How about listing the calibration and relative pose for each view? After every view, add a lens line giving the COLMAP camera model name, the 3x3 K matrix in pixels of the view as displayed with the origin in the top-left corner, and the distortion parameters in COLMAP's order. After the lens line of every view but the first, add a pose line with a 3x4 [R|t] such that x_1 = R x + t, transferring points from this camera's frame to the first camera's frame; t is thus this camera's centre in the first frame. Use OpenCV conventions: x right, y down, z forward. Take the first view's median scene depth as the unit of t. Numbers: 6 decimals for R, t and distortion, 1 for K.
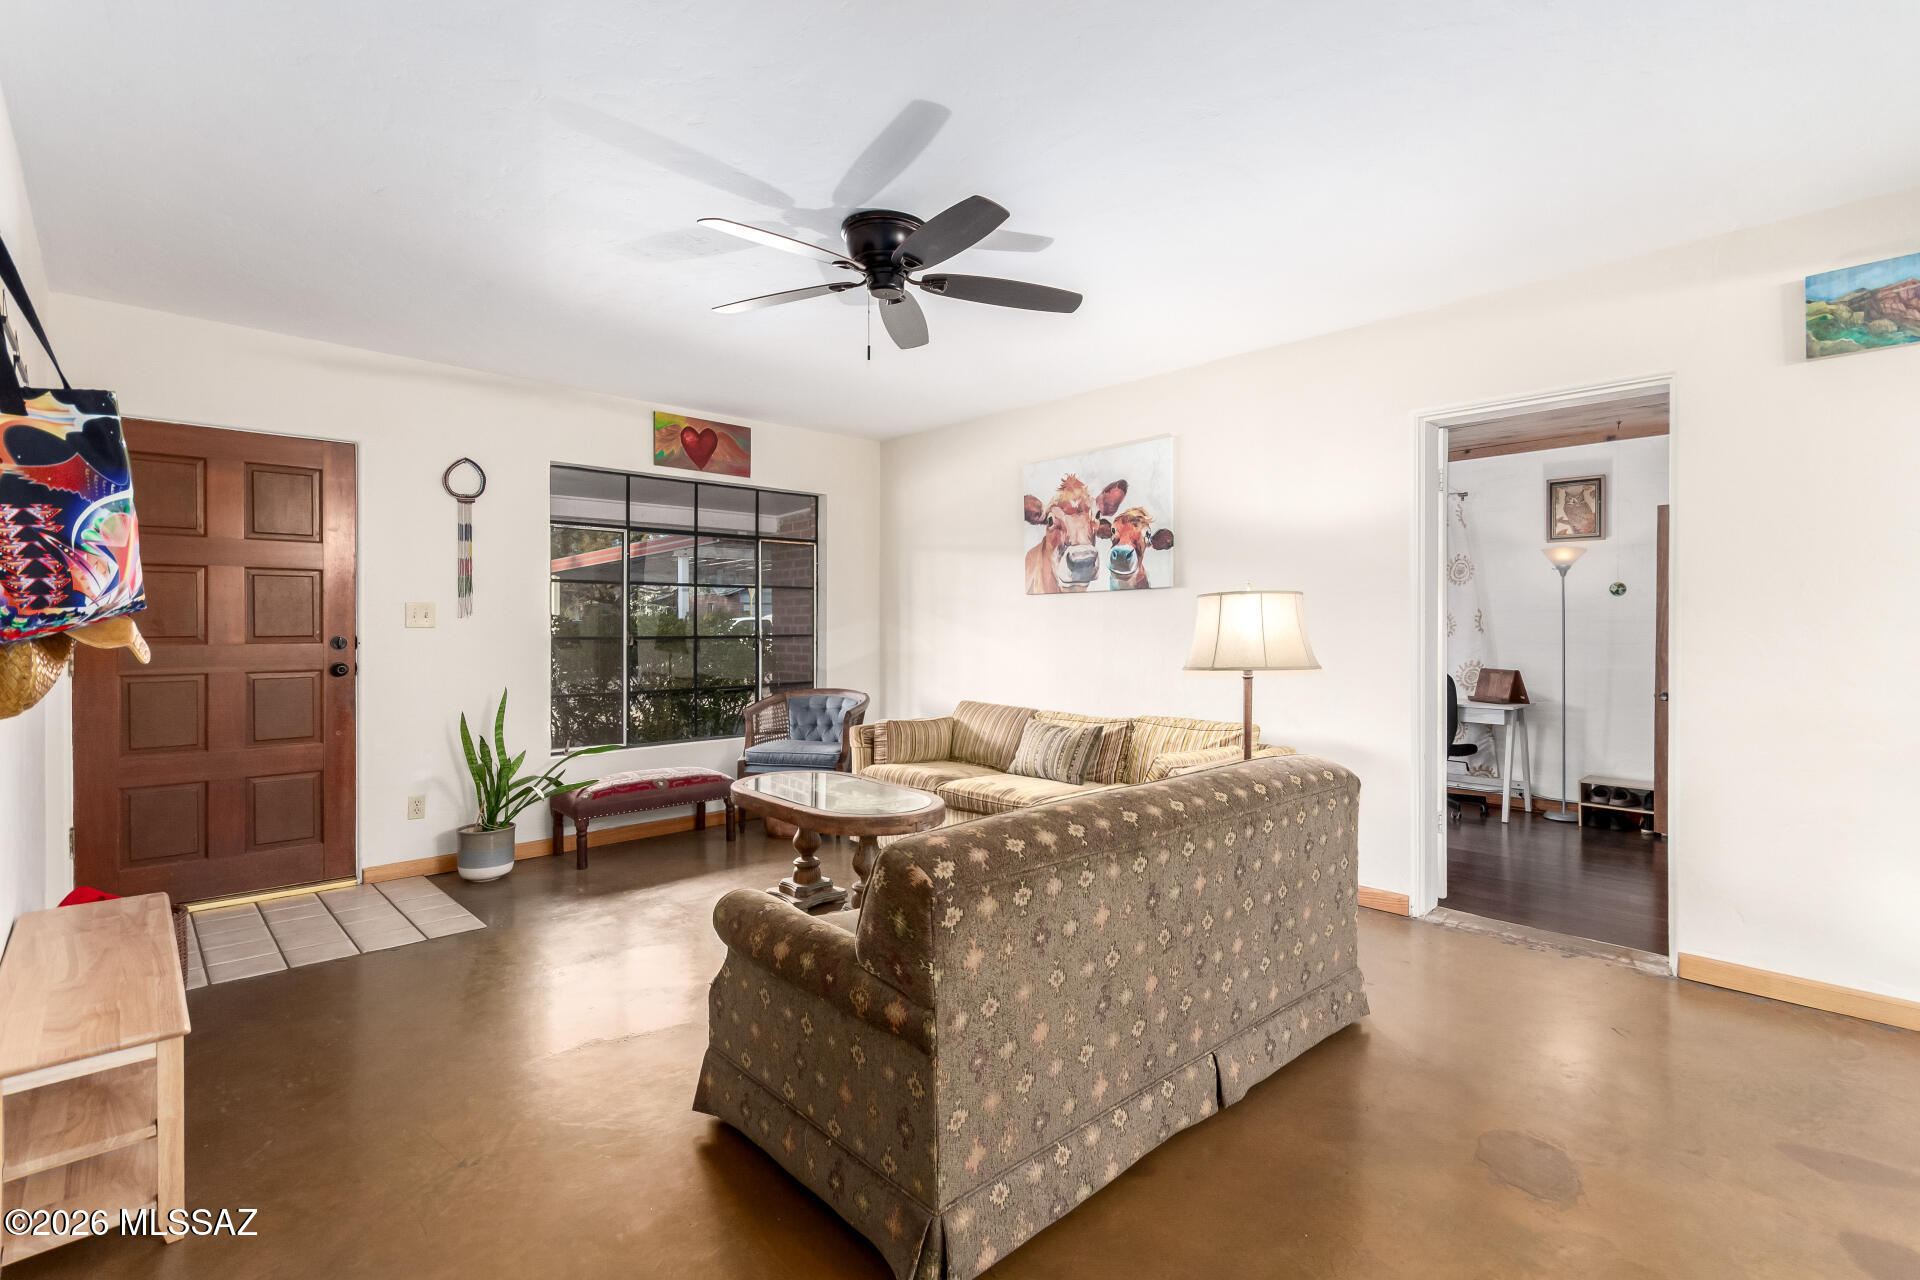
lens RADIAL K [[888.3, 0, 967.8], [0, 888.3, 632.2], [0, 0, 1]] dist [0.001559, 0.000575]
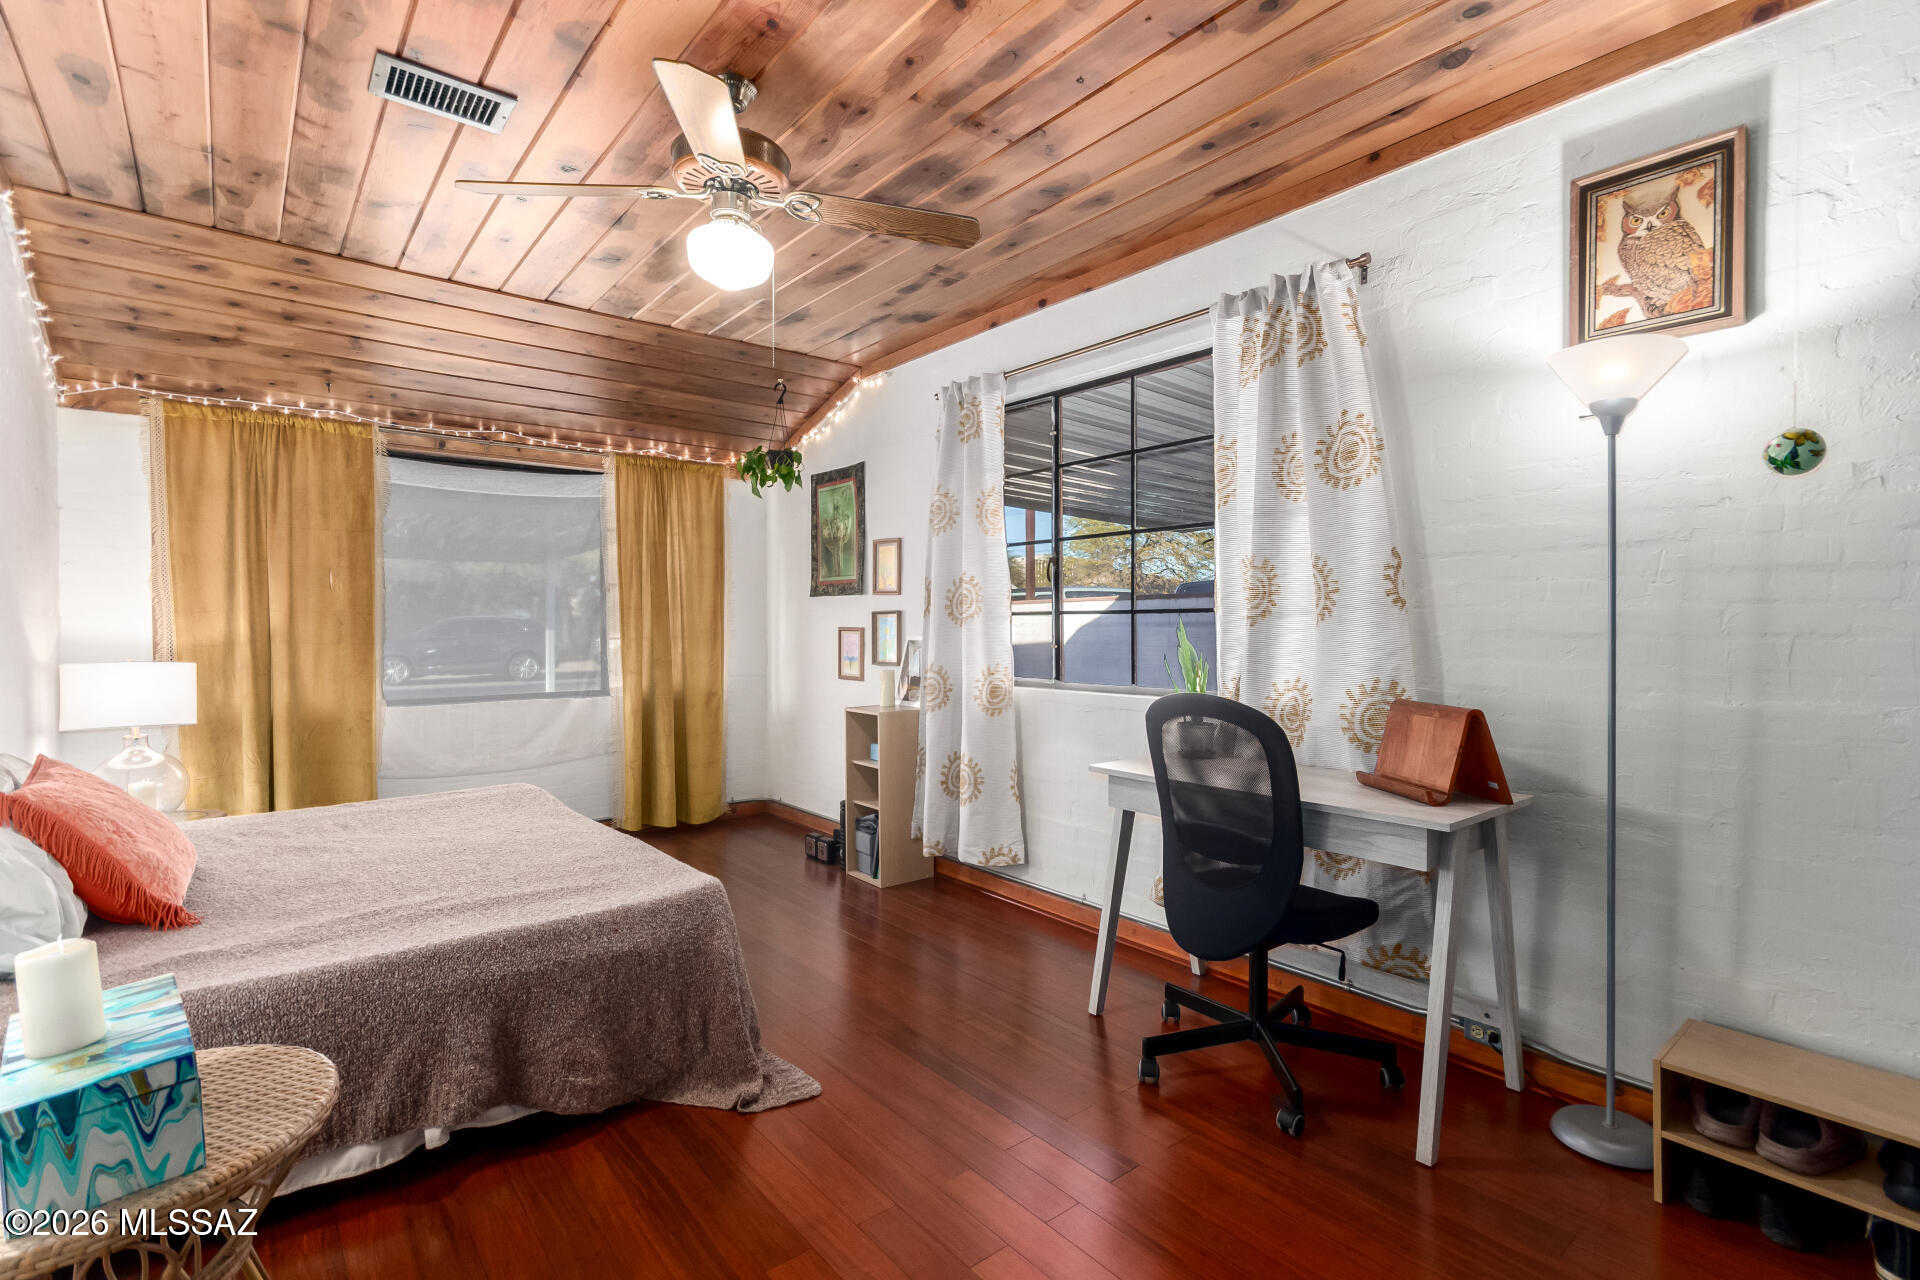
lens RADIAL K [[888.3, 0, 967.8], [0, 888.3, 632.2], [0, 0, 1]] dist [0.001559, 0.000575]
pose [[0.997128, 0.007643, -0.075350, 0.442369], [-0.007340, 0.999964, 0.004297, 0.011969], [0.075380, -0.003731, 0.997148, 0.630957]]
